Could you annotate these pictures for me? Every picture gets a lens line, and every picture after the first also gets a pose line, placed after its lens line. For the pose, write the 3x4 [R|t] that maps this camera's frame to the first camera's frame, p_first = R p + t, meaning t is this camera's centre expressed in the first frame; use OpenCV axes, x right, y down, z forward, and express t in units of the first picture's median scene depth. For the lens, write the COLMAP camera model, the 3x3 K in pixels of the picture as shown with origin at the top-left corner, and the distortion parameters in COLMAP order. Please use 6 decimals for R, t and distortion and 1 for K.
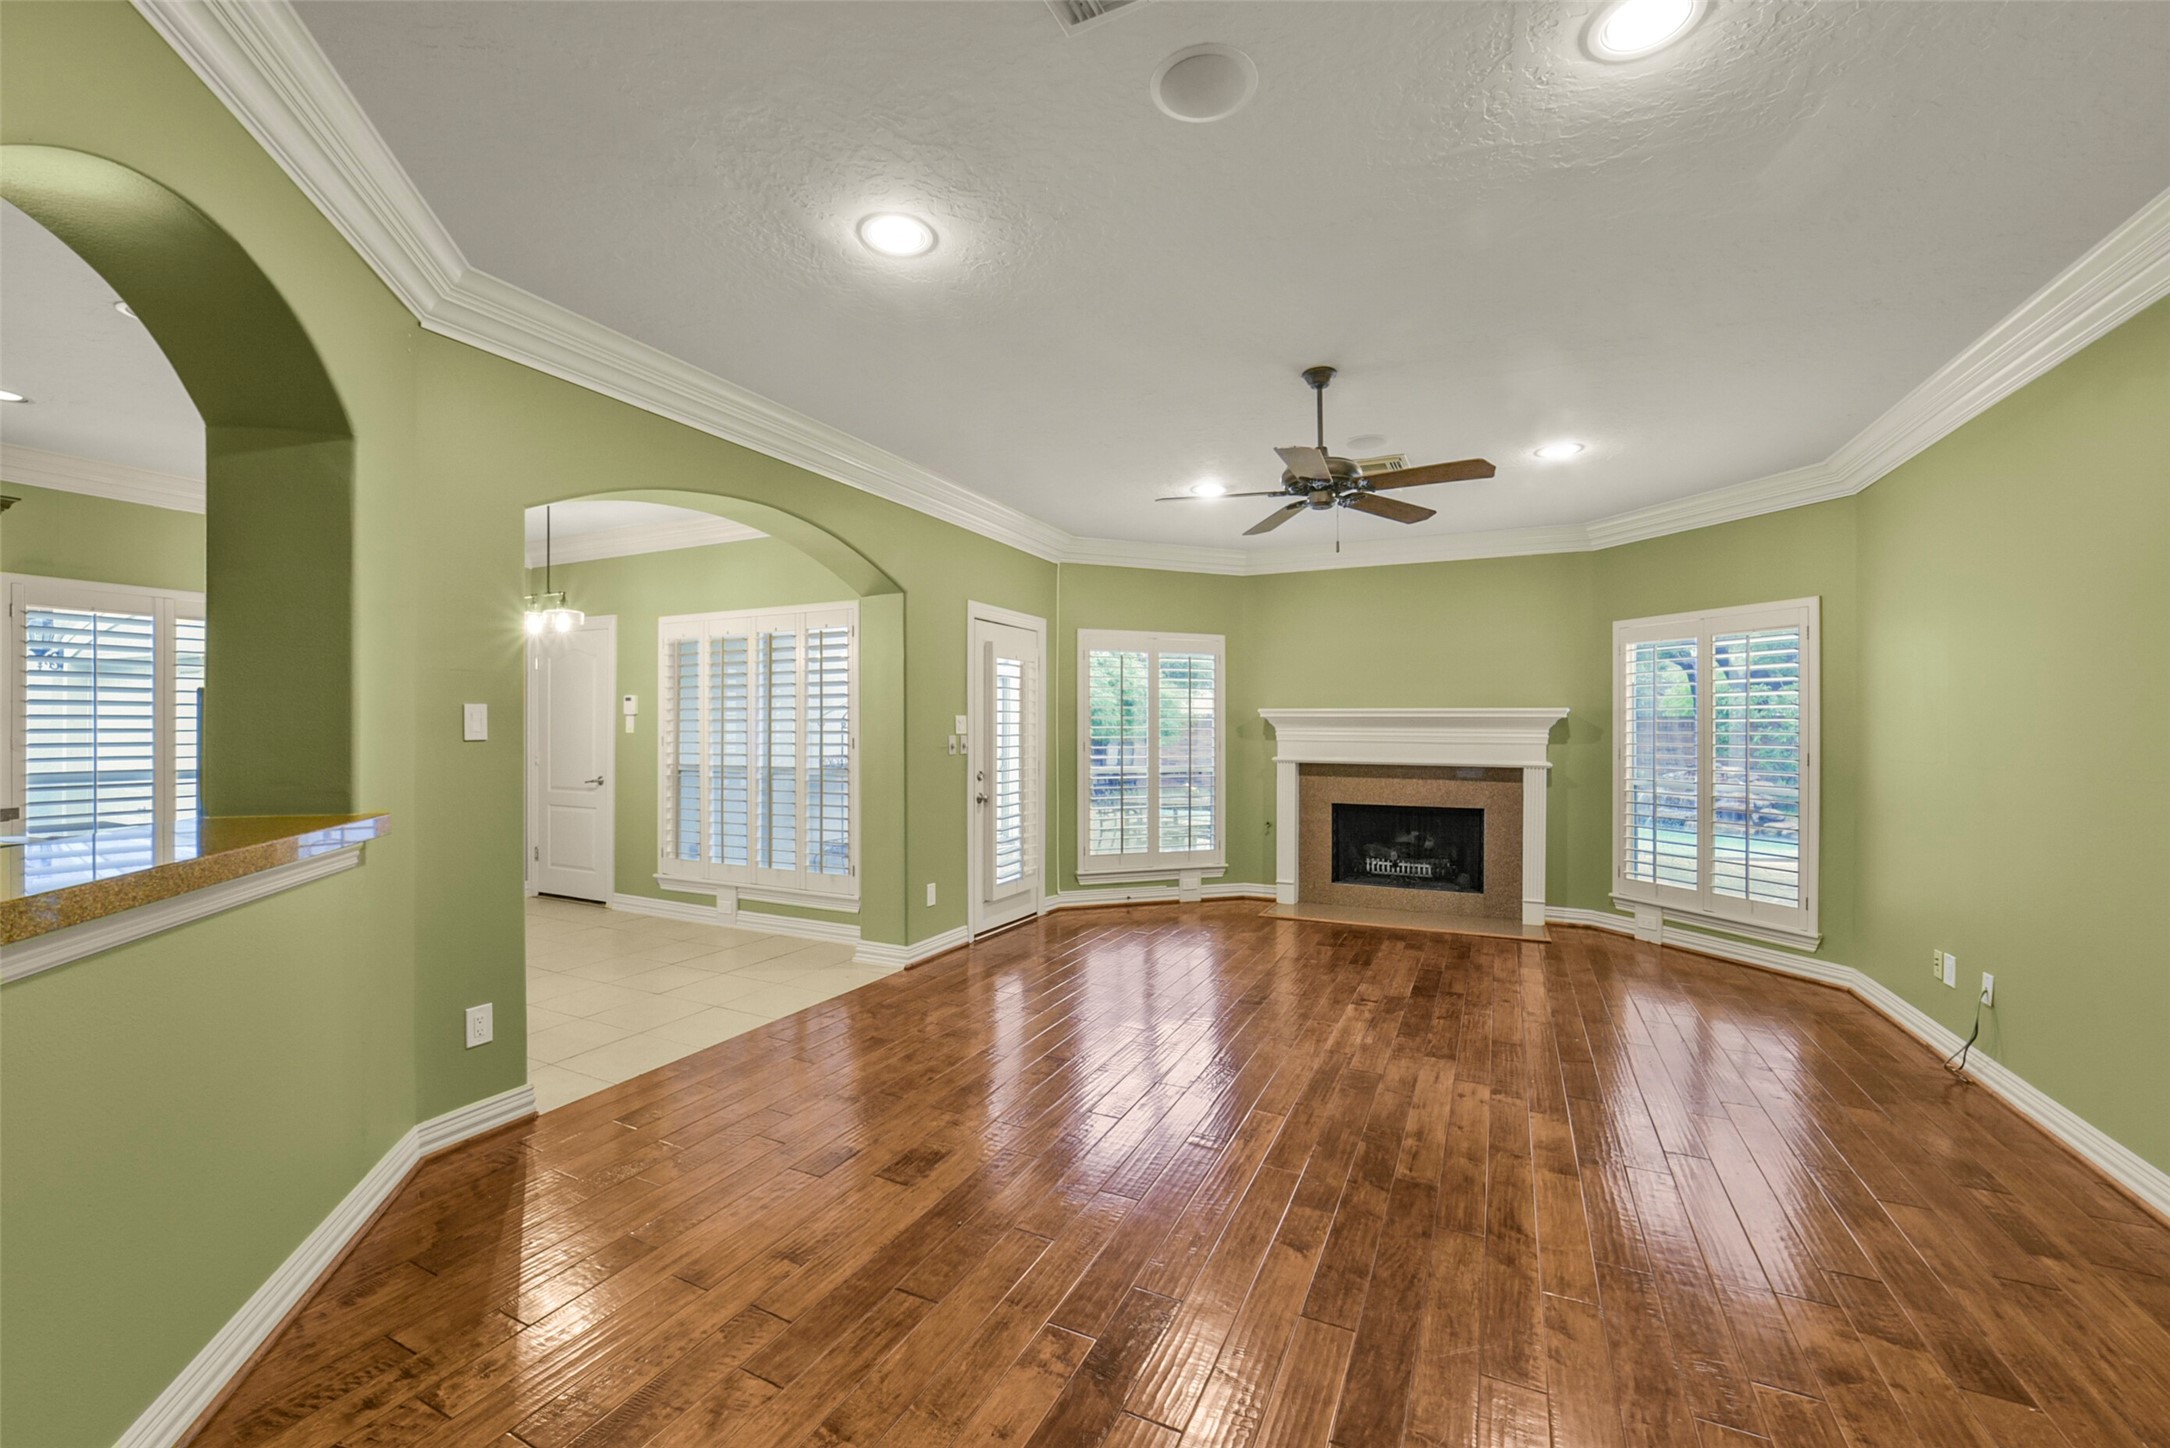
lens RADIAL K [[848.5, 0, 1093.9], [0, 848.5, 724.5], [0, 0, 1]] dist [-0.011887, -0.000114]
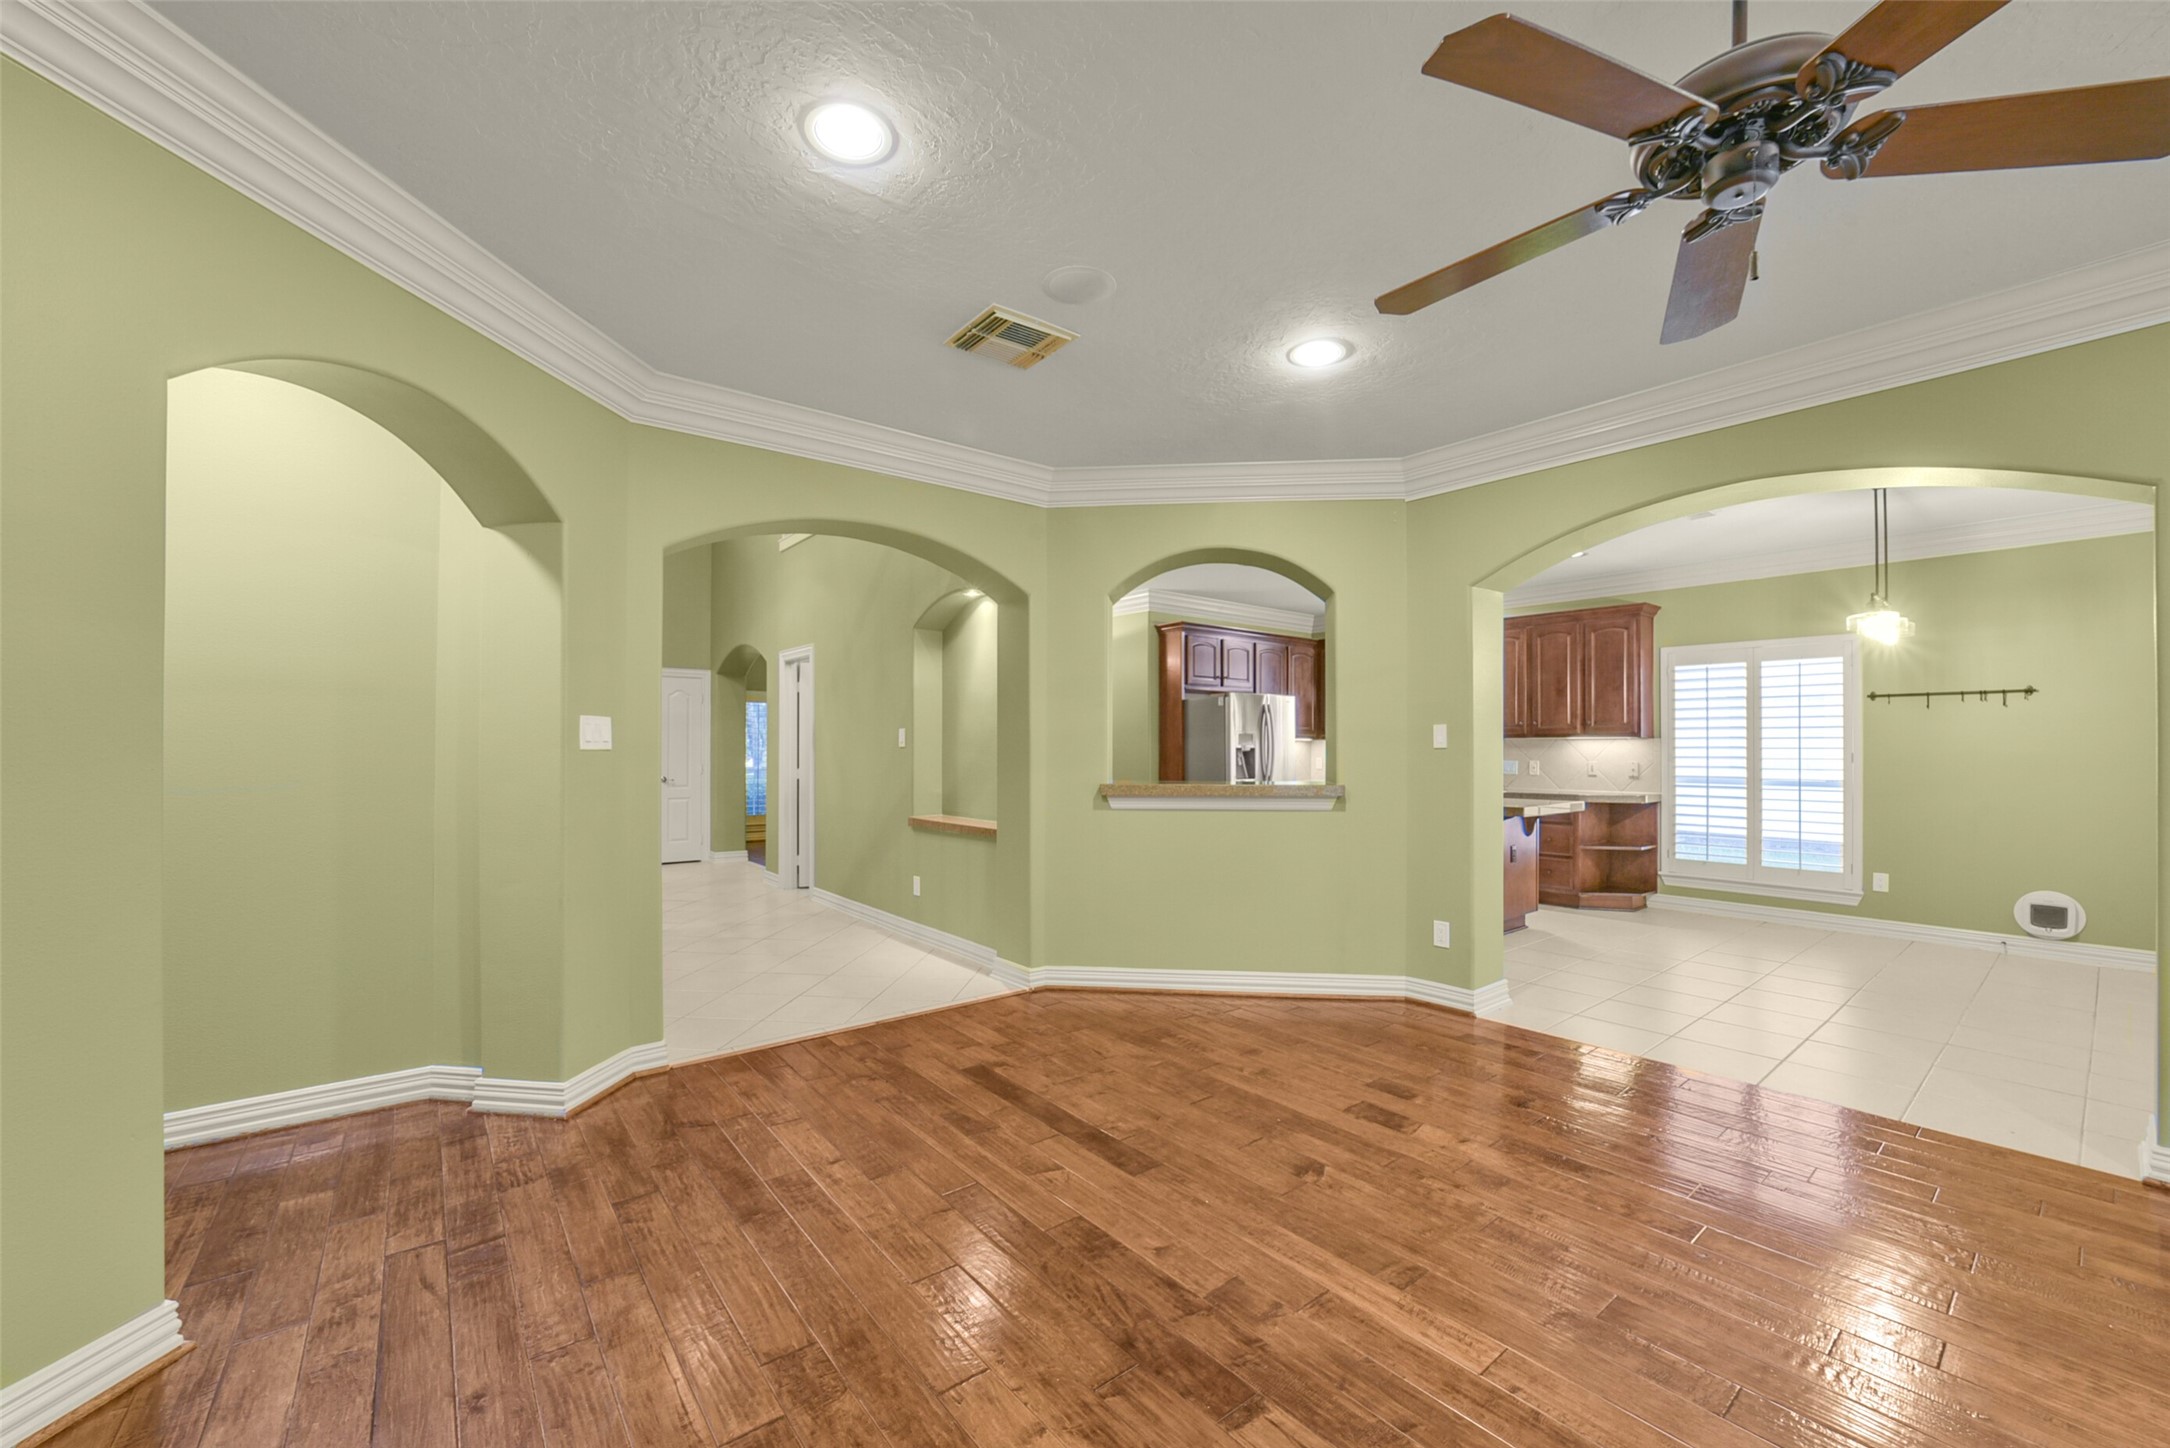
lens RADIAL K [[848.5, 0, 1085.1], [0, 848.5, 741.6], [0, 0, 1]] dist [-0.011887, -0.000114]
pose [[-0.431274, -0.014039, -0.902112, 0.448581], [0.000637, 0.999874, -0.015866, 0.014628], [0.902221, -0.007417, -0.431210, 0.513016]]
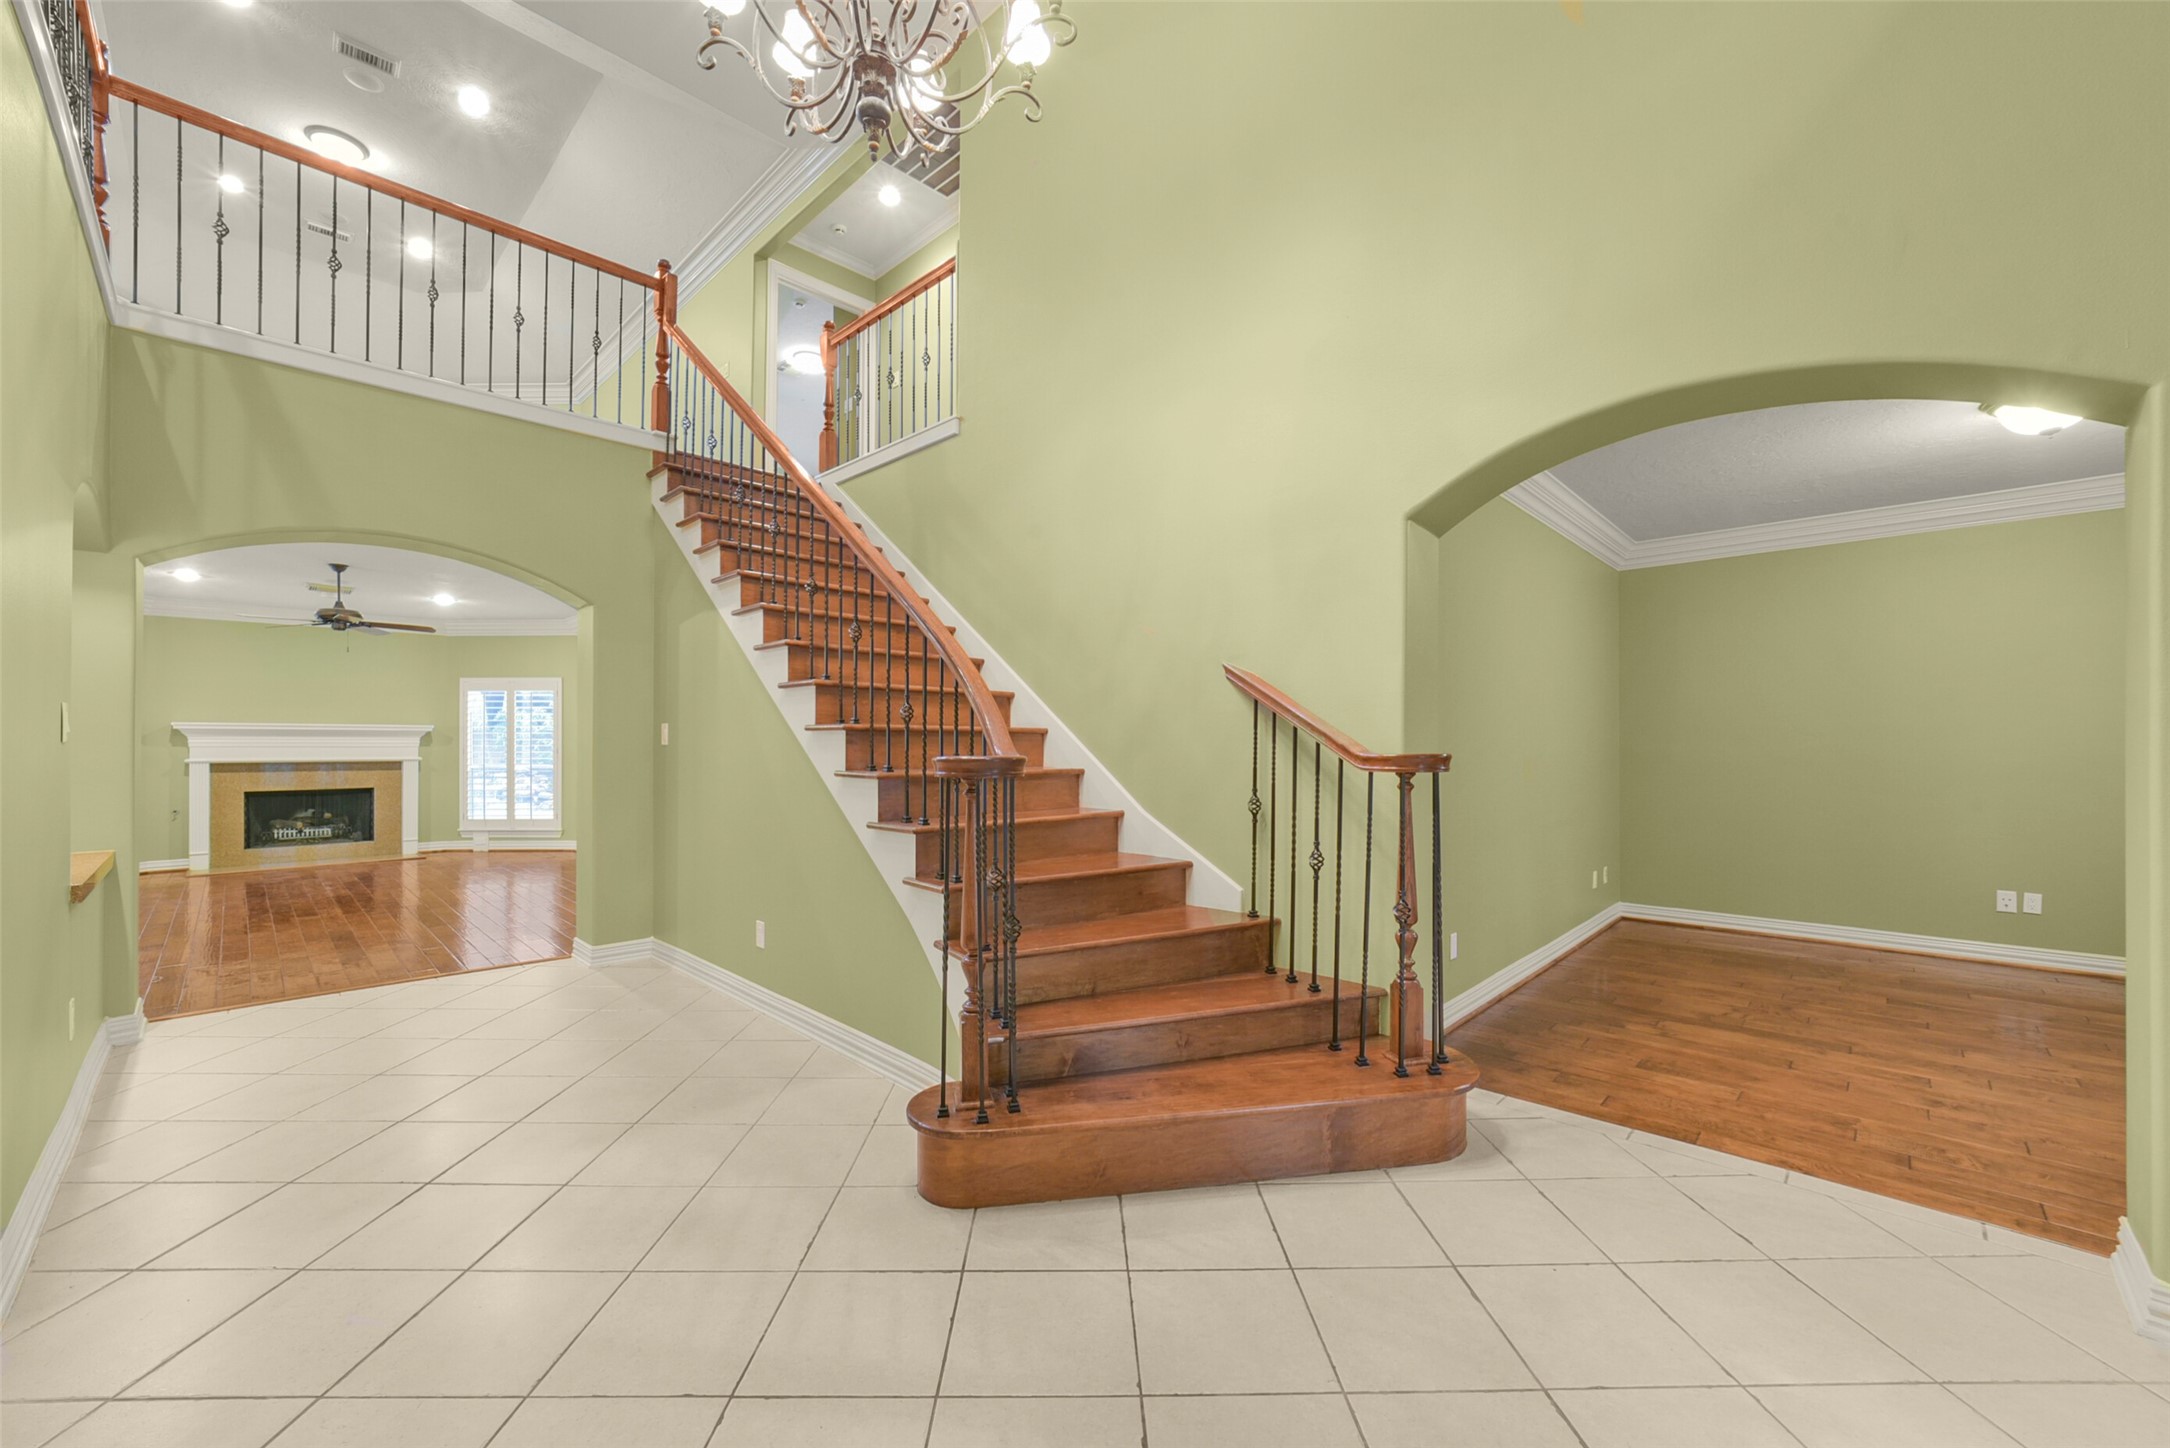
lens RADIAL K [[848.5, 0, 1097.3], [0, 848.5, 737.5], [0, 0, 1]] dist [-0.011887, -0.000114]
pose [[0.314813, 0.001744, 0.949152, -0.612513], [-0.000870, 0.999998, -0.001549, 0.006180], [-0.949153, -0.000339, 0.314814, -0.790235]]
